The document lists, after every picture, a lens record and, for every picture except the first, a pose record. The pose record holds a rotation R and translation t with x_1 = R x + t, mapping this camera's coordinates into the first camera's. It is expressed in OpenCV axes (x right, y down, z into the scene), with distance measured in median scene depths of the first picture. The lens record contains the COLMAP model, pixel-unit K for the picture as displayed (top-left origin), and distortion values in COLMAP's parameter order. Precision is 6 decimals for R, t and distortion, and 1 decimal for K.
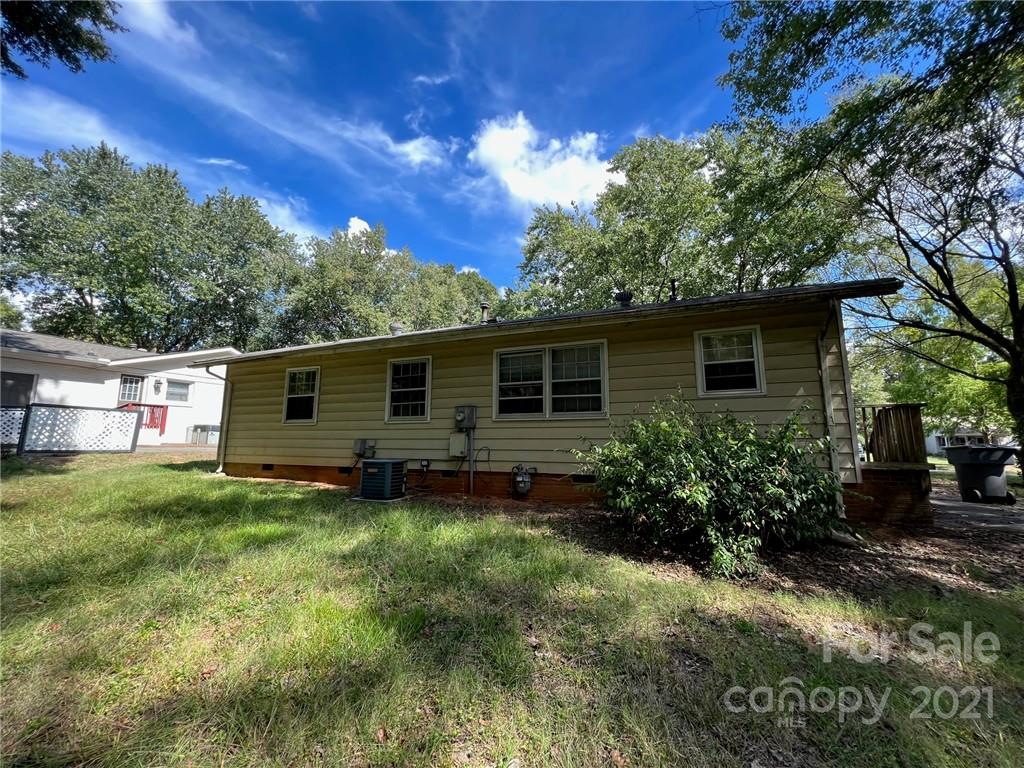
lens RADIAL K [[408.3, 0, 520.0], [0, 408.3, 375.9], [0, 0, 1]] dist [0.011913, 0.000113]
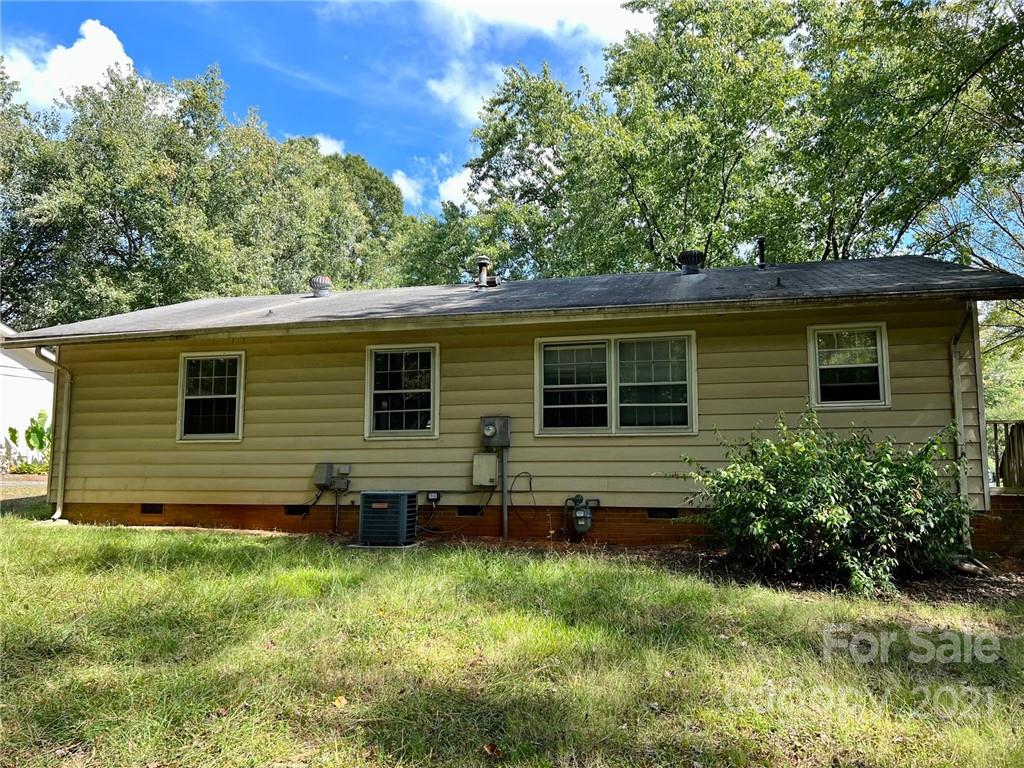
lens RADIAL K [[803.3, 0, 510.9], [0, 803.3, 383.2], [0, 0, 1]] dist [0.070693, -0.037328]
pose [[0.986499, 0.011643, 0.163356, -0.369233], [-0.020455, 0.998419, 0.052362, -0.064158], [-0.162488, -0.054997, 0.985177, -0.428960]]
